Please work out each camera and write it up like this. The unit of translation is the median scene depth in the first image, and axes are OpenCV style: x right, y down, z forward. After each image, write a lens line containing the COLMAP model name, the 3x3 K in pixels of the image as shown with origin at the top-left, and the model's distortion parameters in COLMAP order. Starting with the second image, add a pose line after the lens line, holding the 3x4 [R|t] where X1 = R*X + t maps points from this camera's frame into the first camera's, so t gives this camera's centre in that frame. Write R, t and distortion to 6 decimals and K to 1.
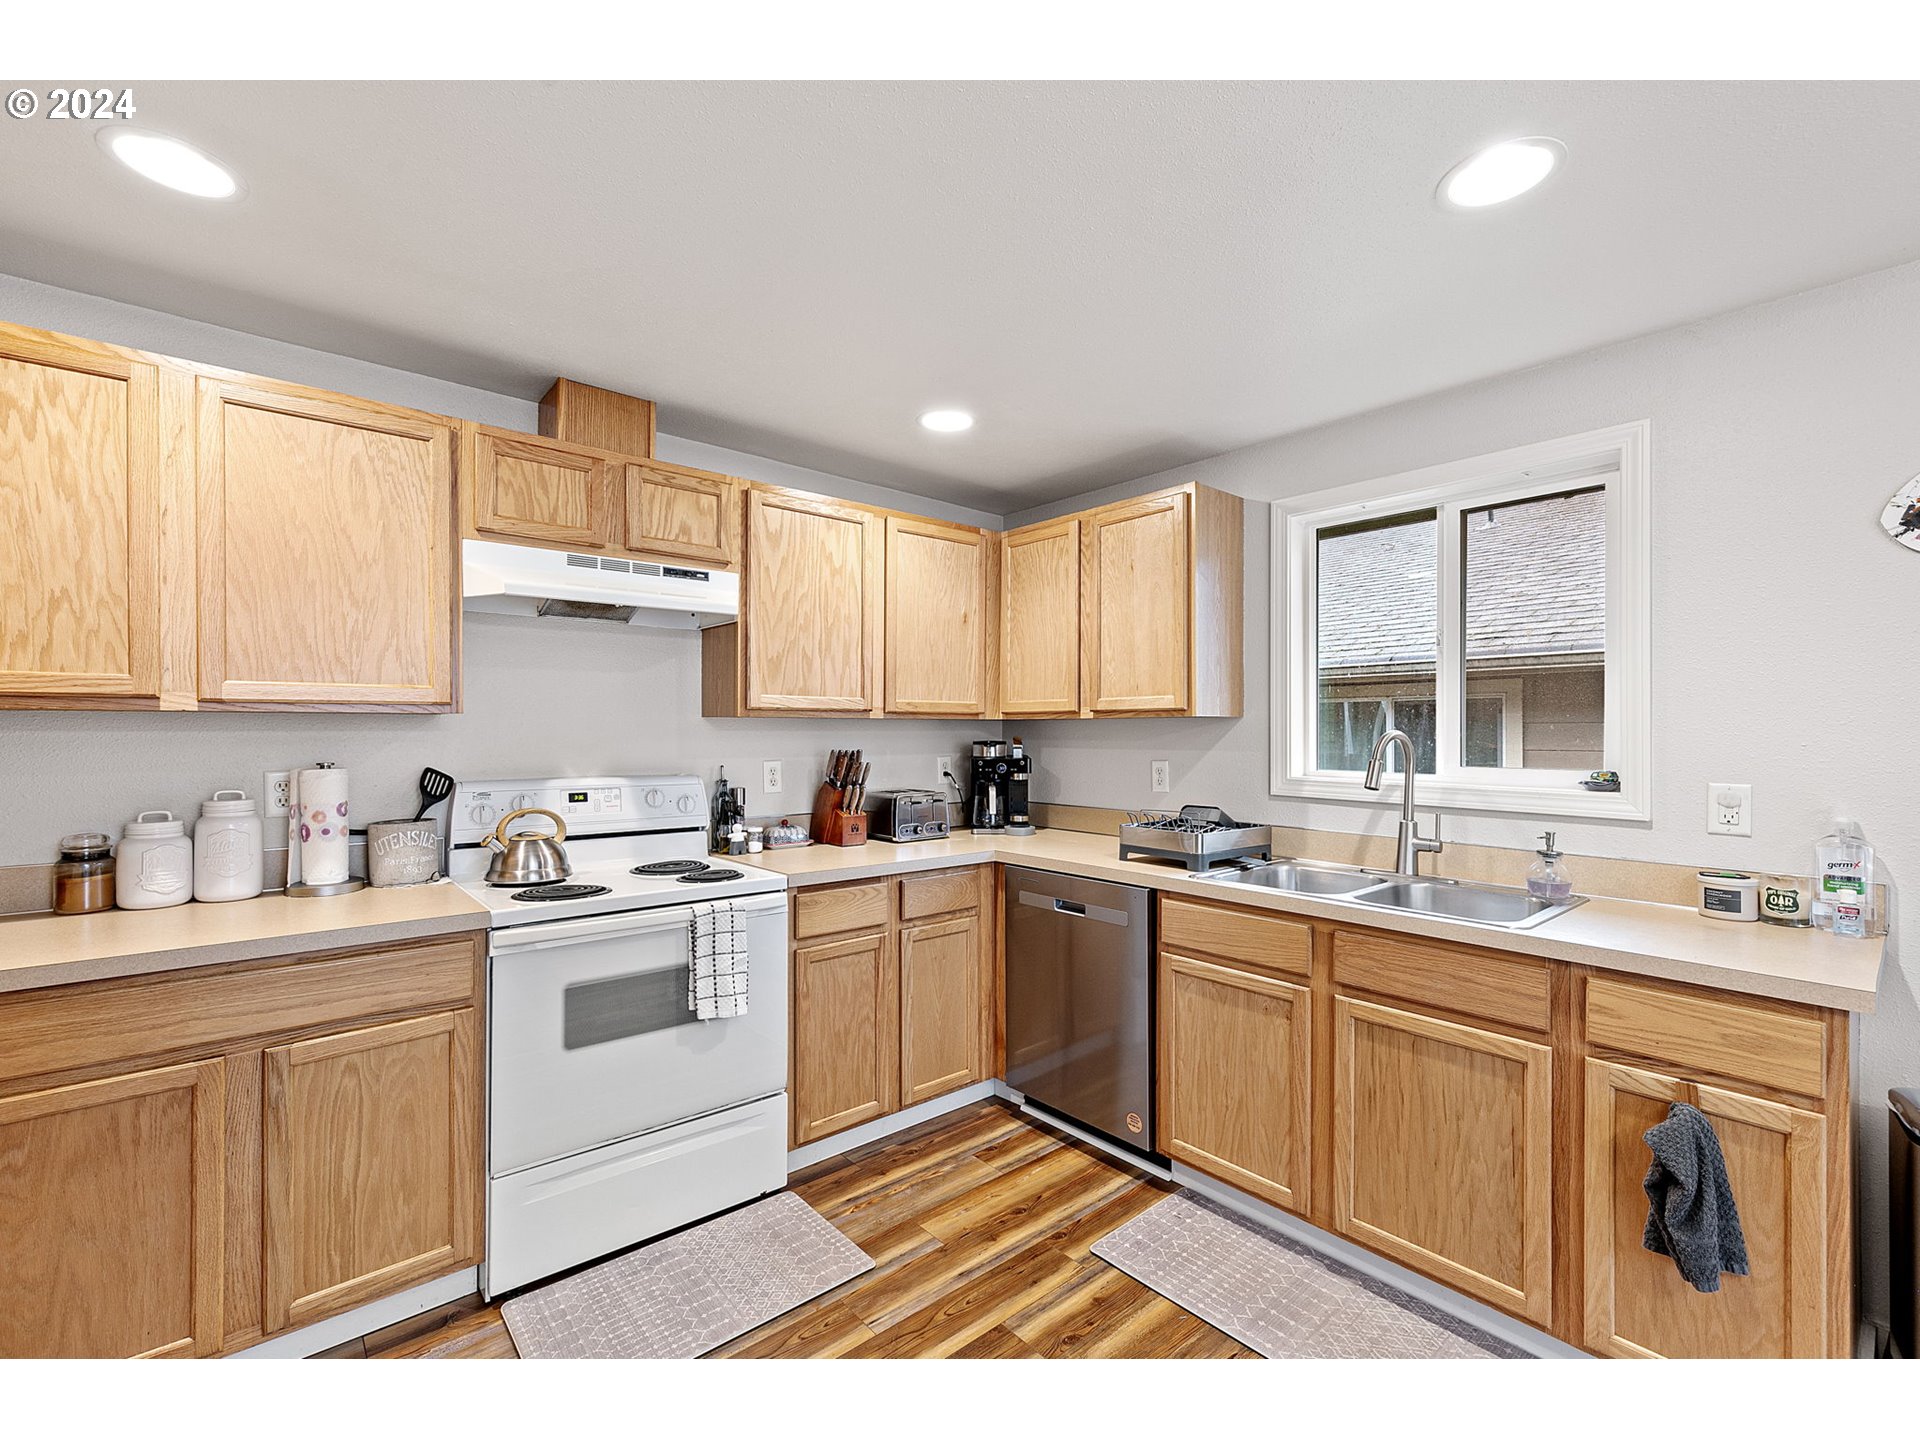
lens RADIAL K [[817.4, 0, 956.6], [0, 817.4, 730.6], [0, 0, 1]] dist [0.004920, 0.000026]
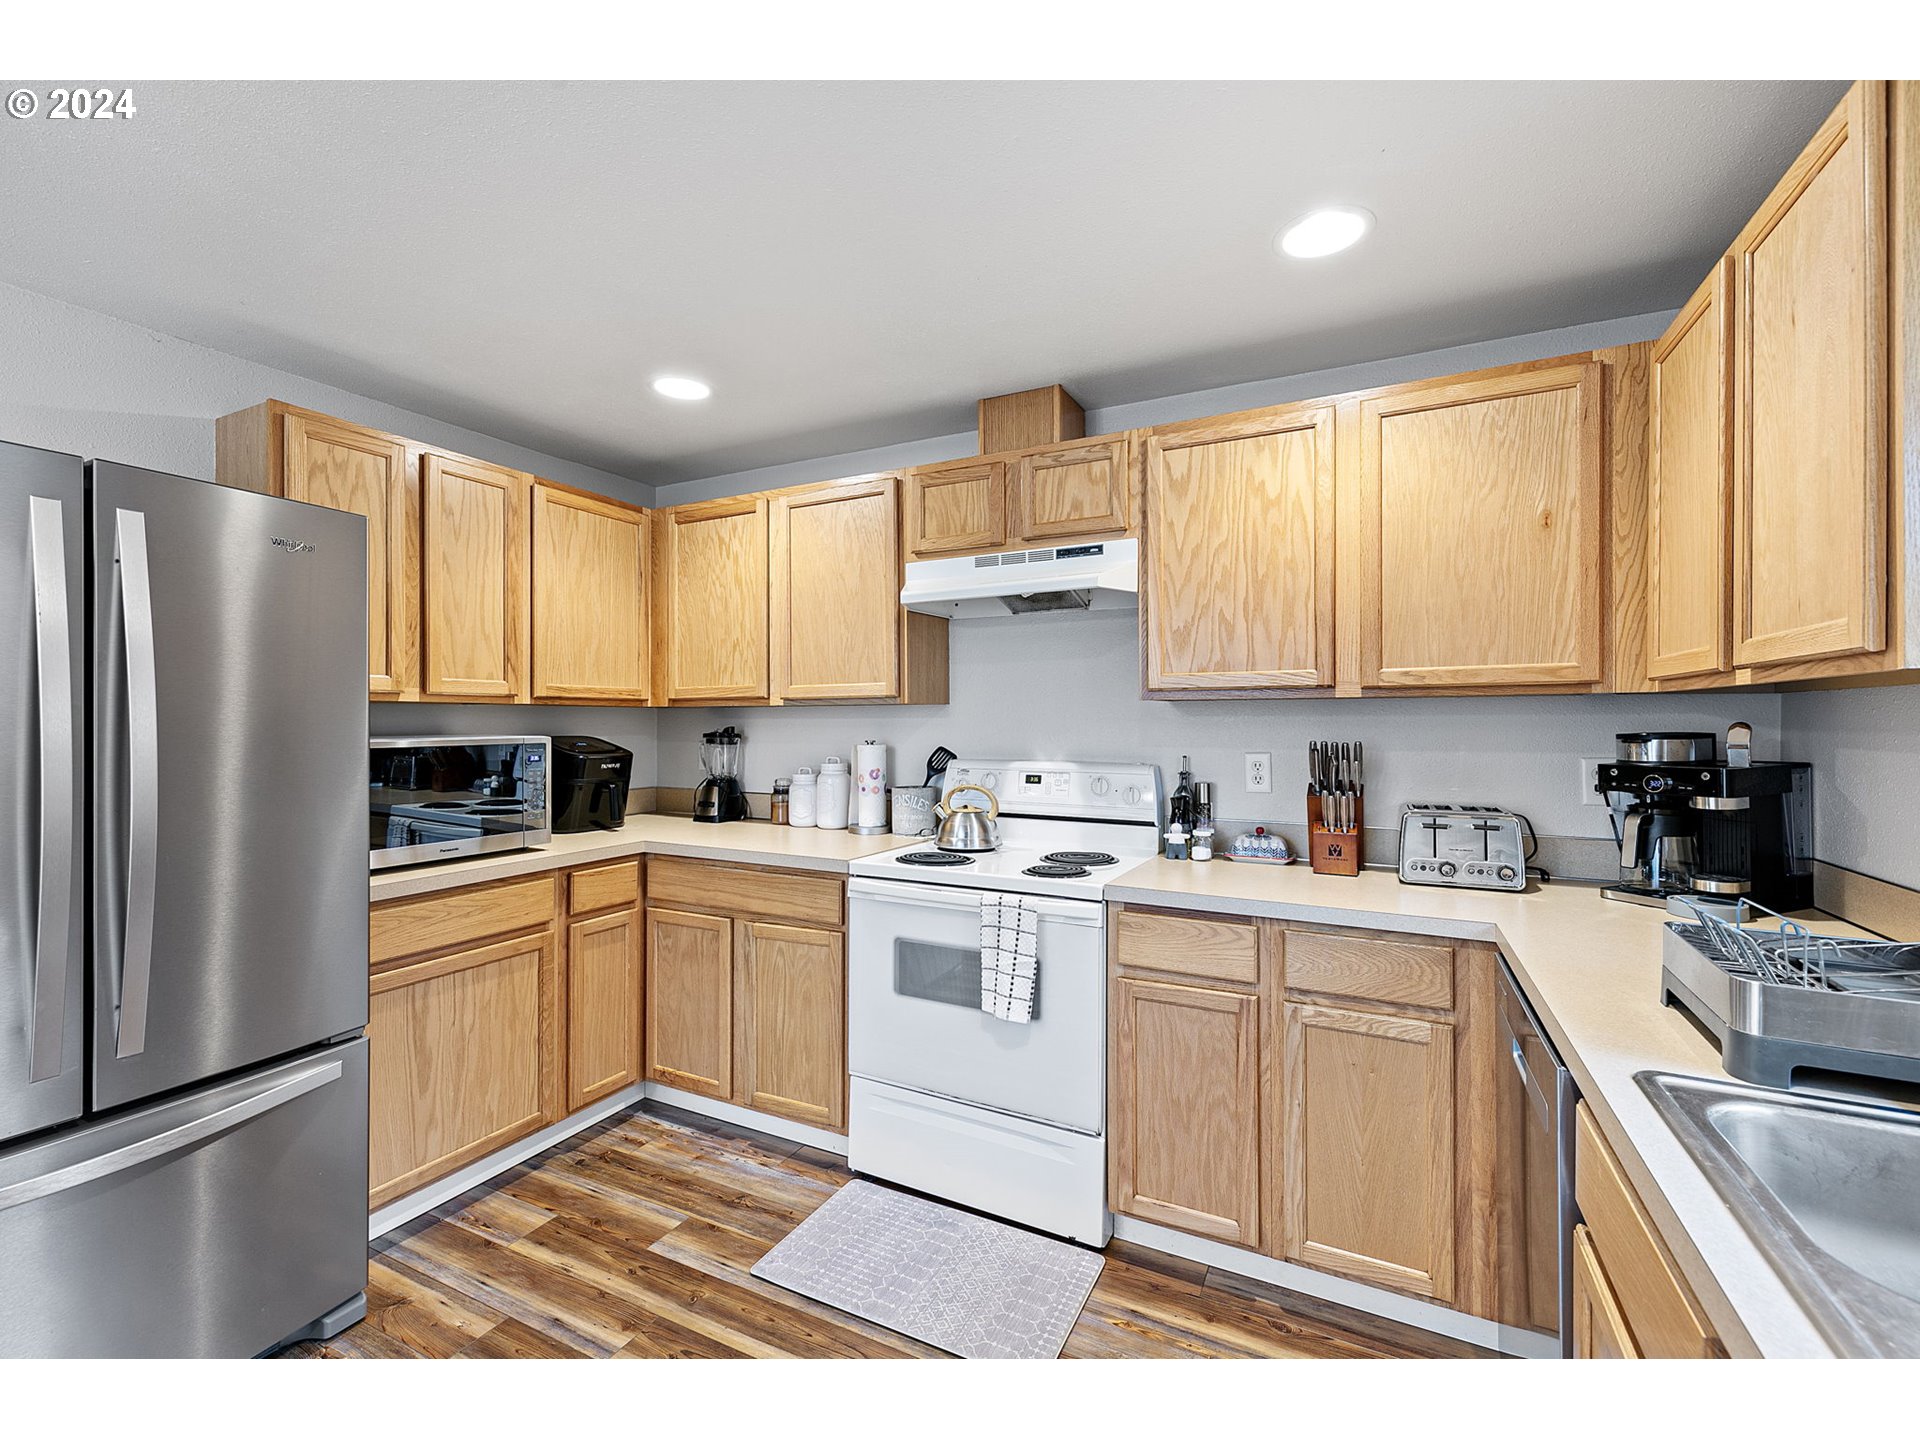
lens RADIAL K [[817.4, 0, 957.8], [0, 817.4, 719.5], [0, 0, 1]] dist [0.004920, 0.000026]
pose [[0.391925, -0.001858, -0.919995, 0.490178], [0.003641, 0.999993, -0.000469, 0.003701], [0.919990, -0.003166, 0.391929, 0.498147]]
